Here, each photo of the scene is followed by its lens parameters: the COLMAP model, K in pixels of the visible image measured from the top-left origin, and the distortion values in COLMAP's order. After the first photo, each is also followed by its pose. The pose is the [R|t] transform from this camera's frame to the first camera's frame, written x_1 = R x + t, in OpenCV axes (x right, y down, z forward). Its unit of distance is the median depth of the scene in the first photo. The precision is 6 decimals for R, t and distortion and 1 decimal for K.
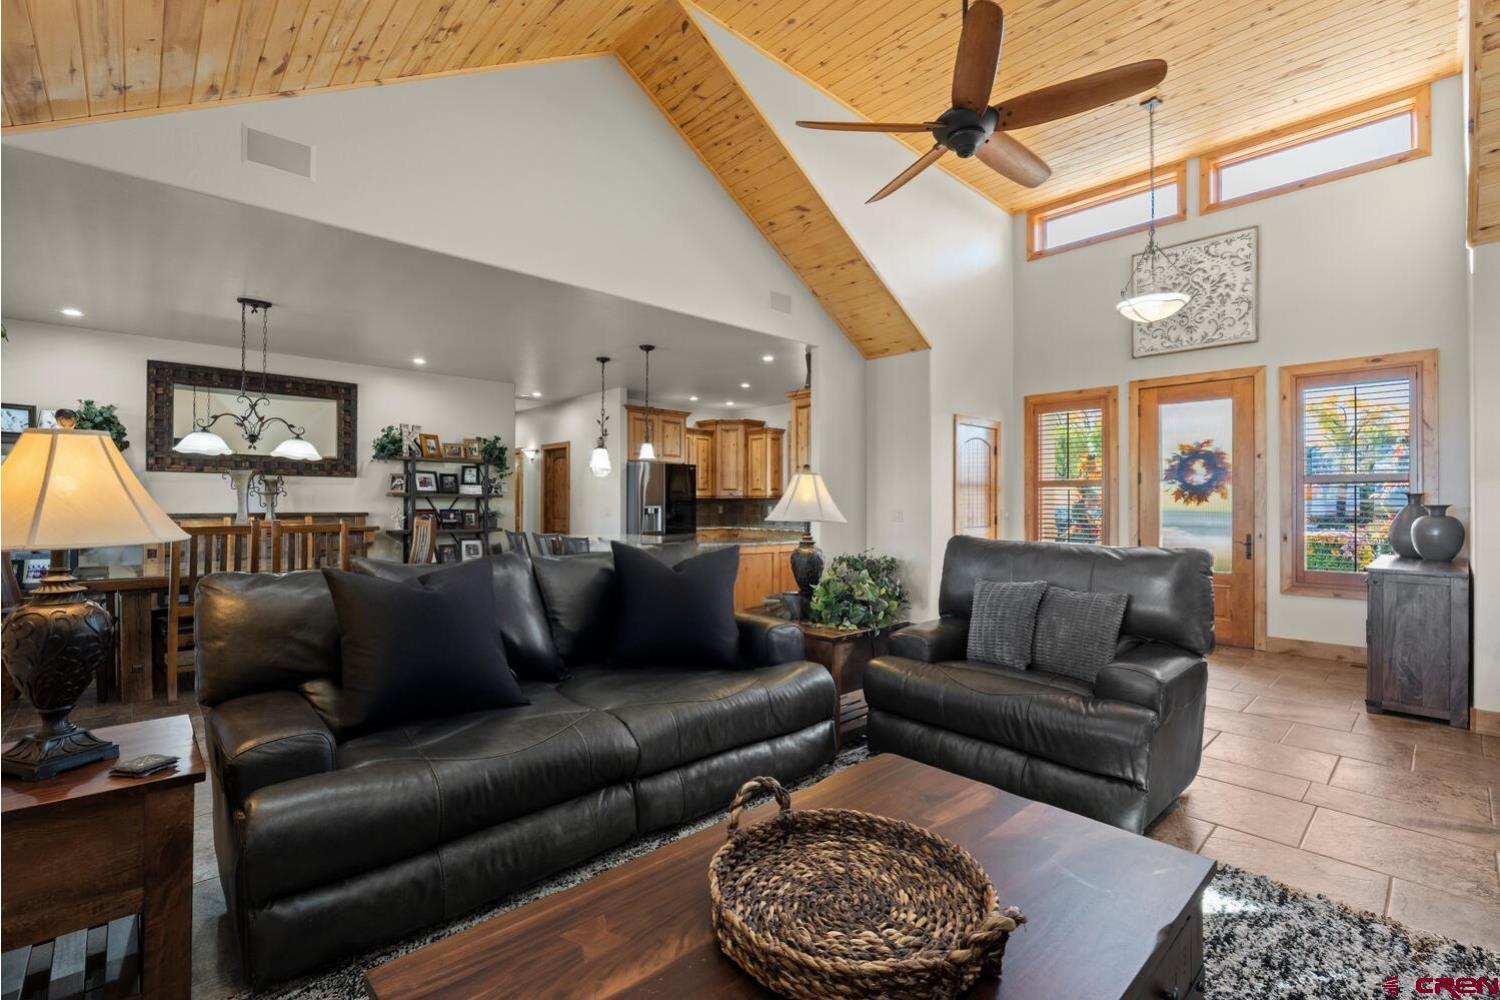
lens RADIAL K [[669.5, 0, 753.6], [0, 669.5, 508.2], [0, 0, 1]] dist [-0.004039, -0.000740]
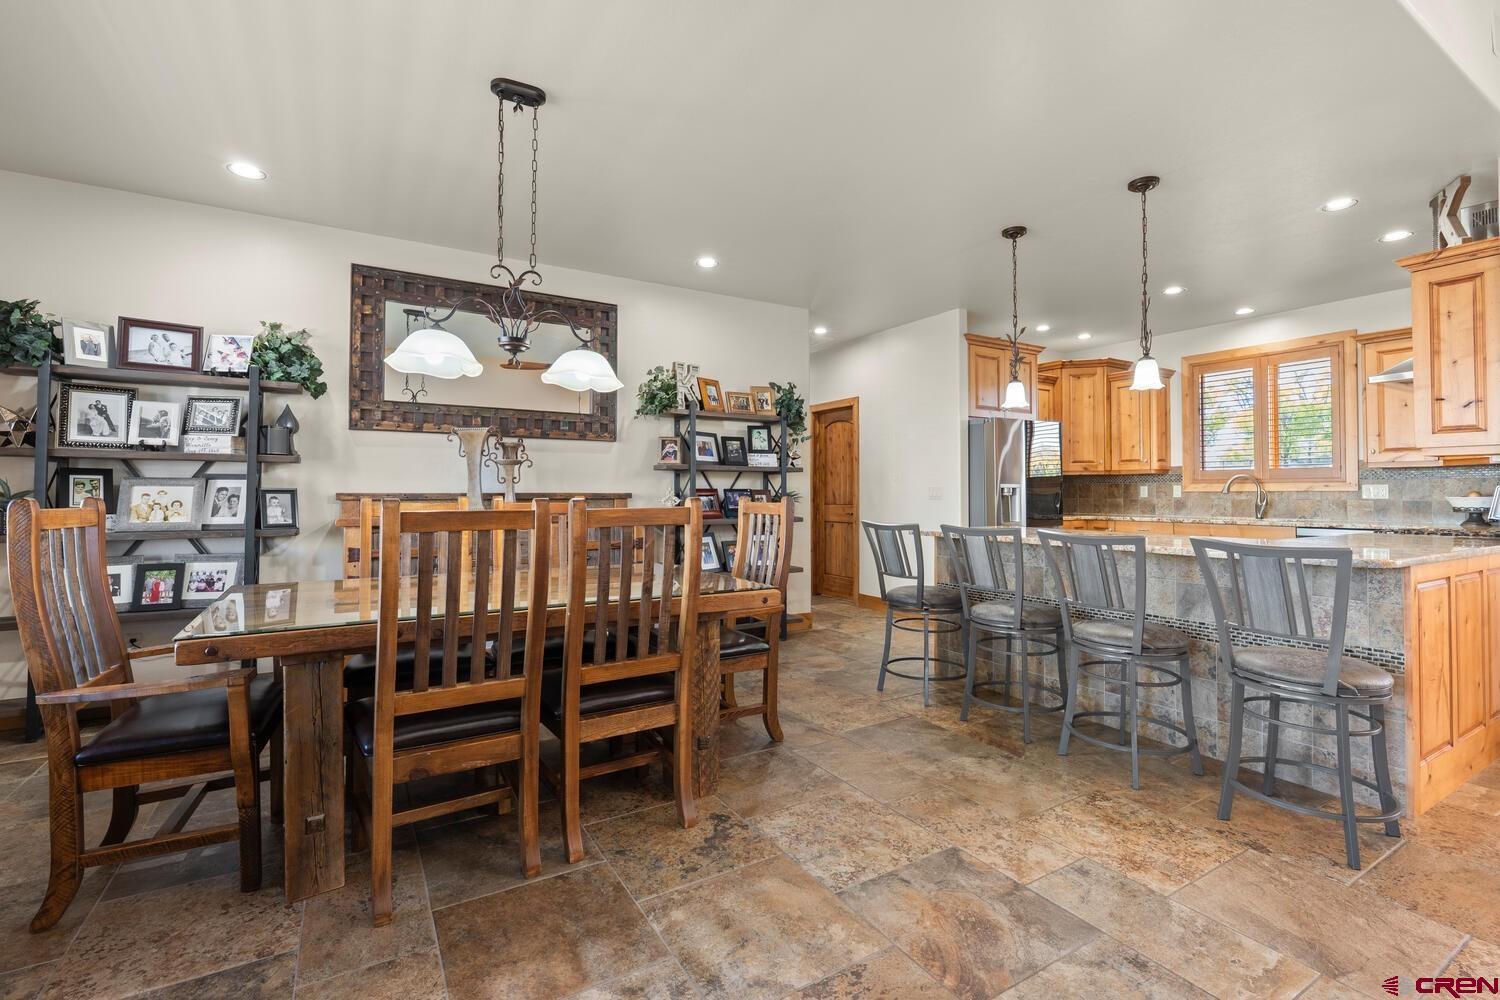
lens RADIAL K [[669.5, 0, 749.4], [0, 669.5, 488.0], [0, 0, 1]] dist [-0.004039, -0.000740]
pose [[0.977418, -0.005361, -0.211247, -0.310355], [0.002393, 0.999895, -0.014303, 0.011063], [0.211302, 0.013474, 0.977328, 0.354424]]
